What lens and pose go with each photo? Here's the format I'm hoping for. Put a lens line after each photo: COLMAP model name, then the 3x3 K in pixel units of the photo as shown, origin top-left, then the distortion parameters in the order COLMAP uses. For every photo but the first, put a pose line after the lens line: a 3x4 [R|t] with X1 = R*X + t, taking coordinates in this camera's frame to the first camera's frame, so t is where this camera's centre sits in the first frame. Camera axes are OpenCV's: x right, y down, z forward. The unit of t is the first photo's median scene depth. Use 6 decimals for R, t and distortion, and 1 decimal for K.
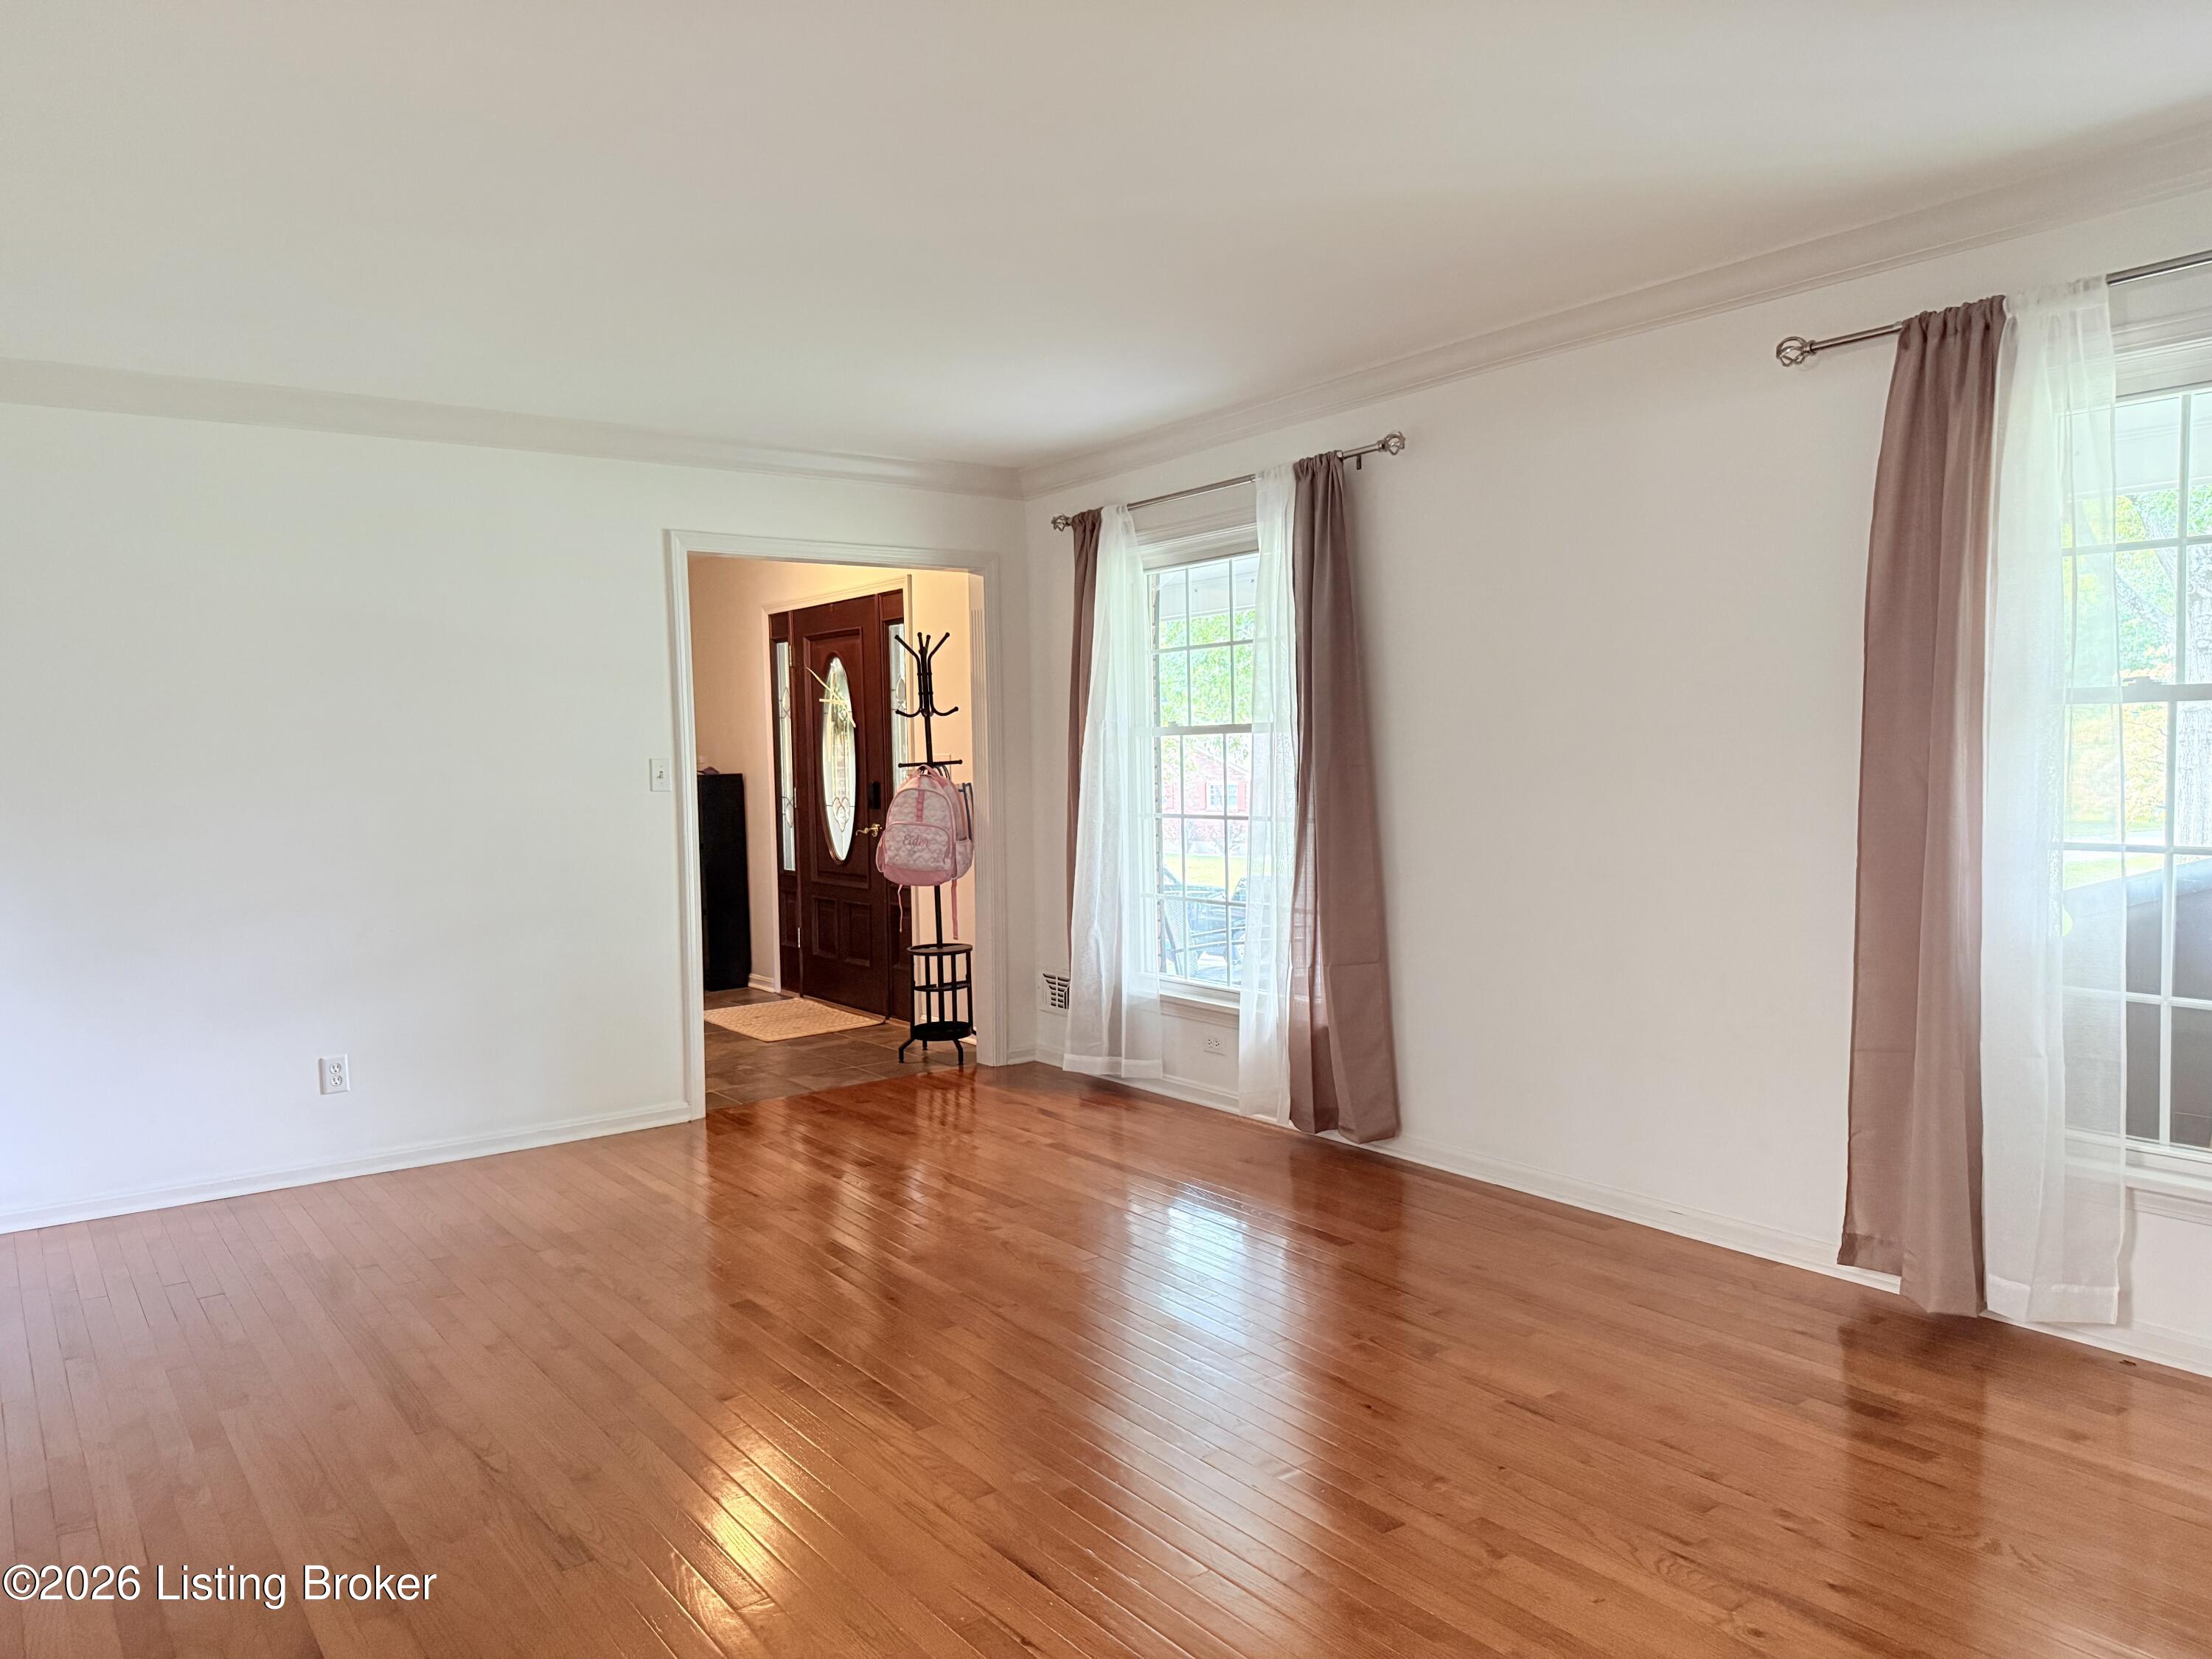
lens RADIAL K [[1571.0, 0, 1098.8], [0, 1571.0, 839.0], [0, 0, 1]] dist [0.030874, -0.004224]
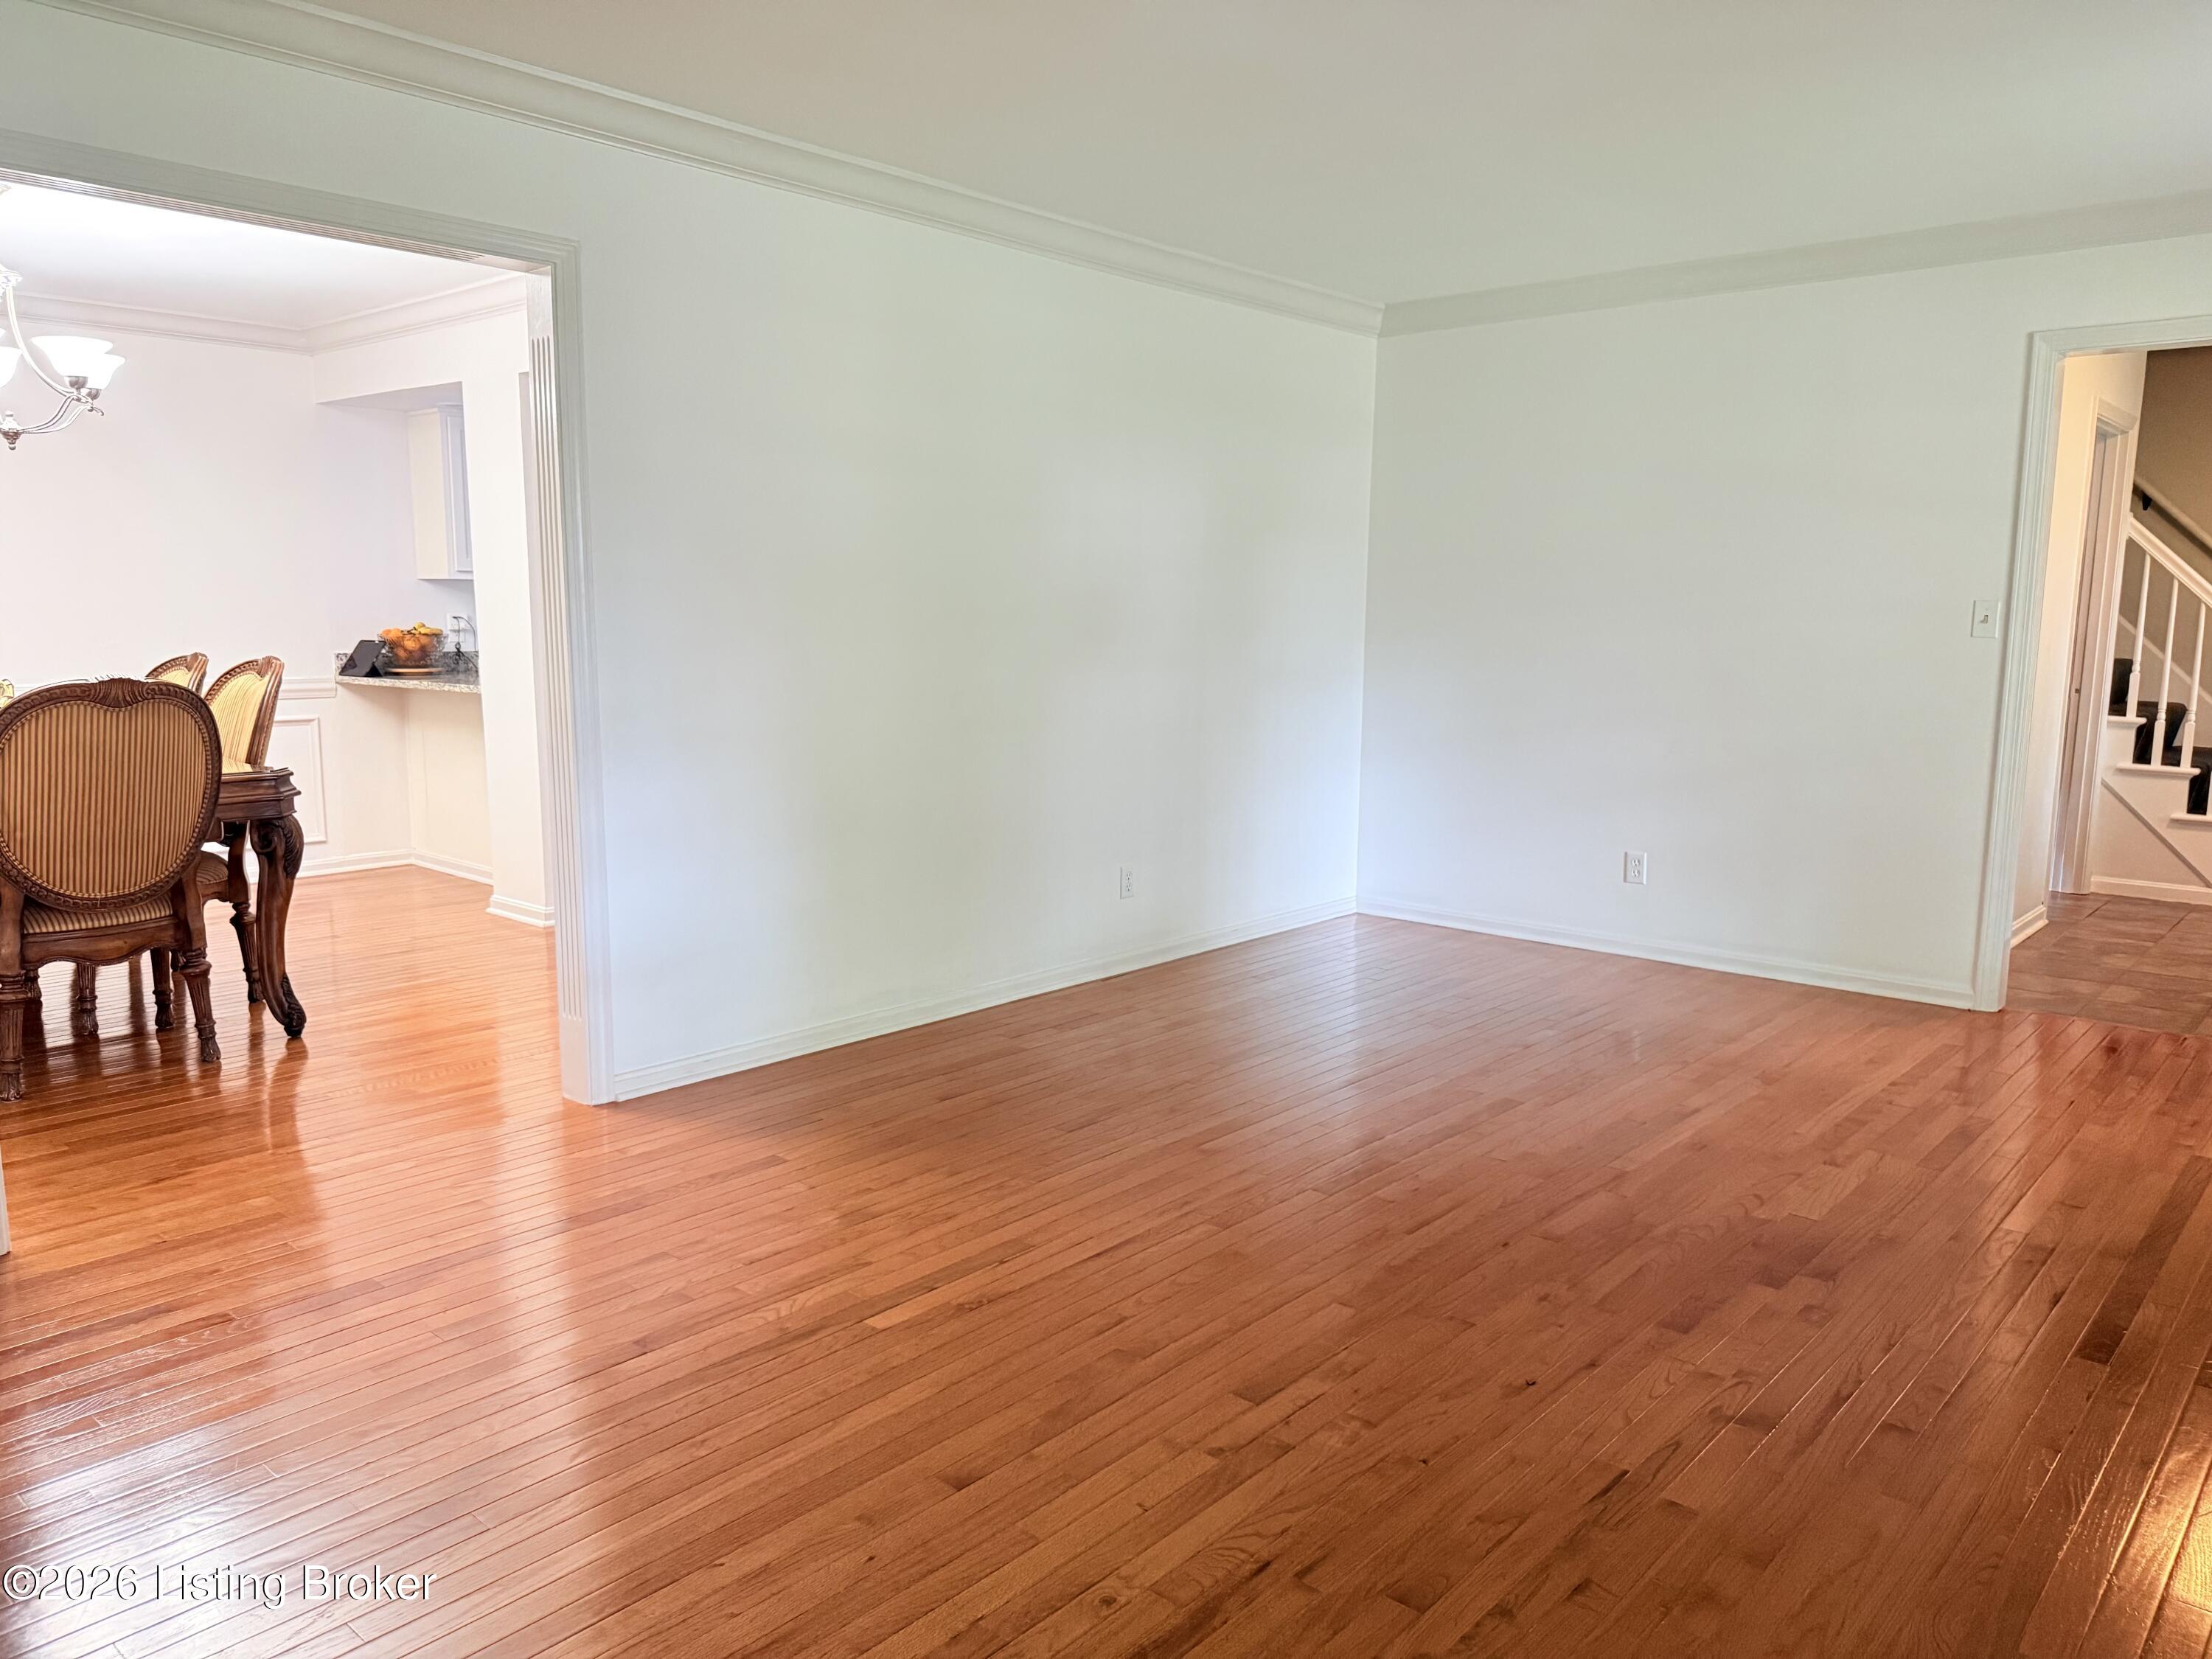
lens RADIAL K [[1571.0, 0, 1095.0], [0, 1571.0, 820.2], [0, 0, 1]] dist [0.030874, -0.004224]
pose [[0.186835, 0.153269, -0.970362, 0.572226], [-0.062380, 0.987612, 0.143983, -0.029472], [0.980409, 0.033630, 0.194081, 0.378528]]
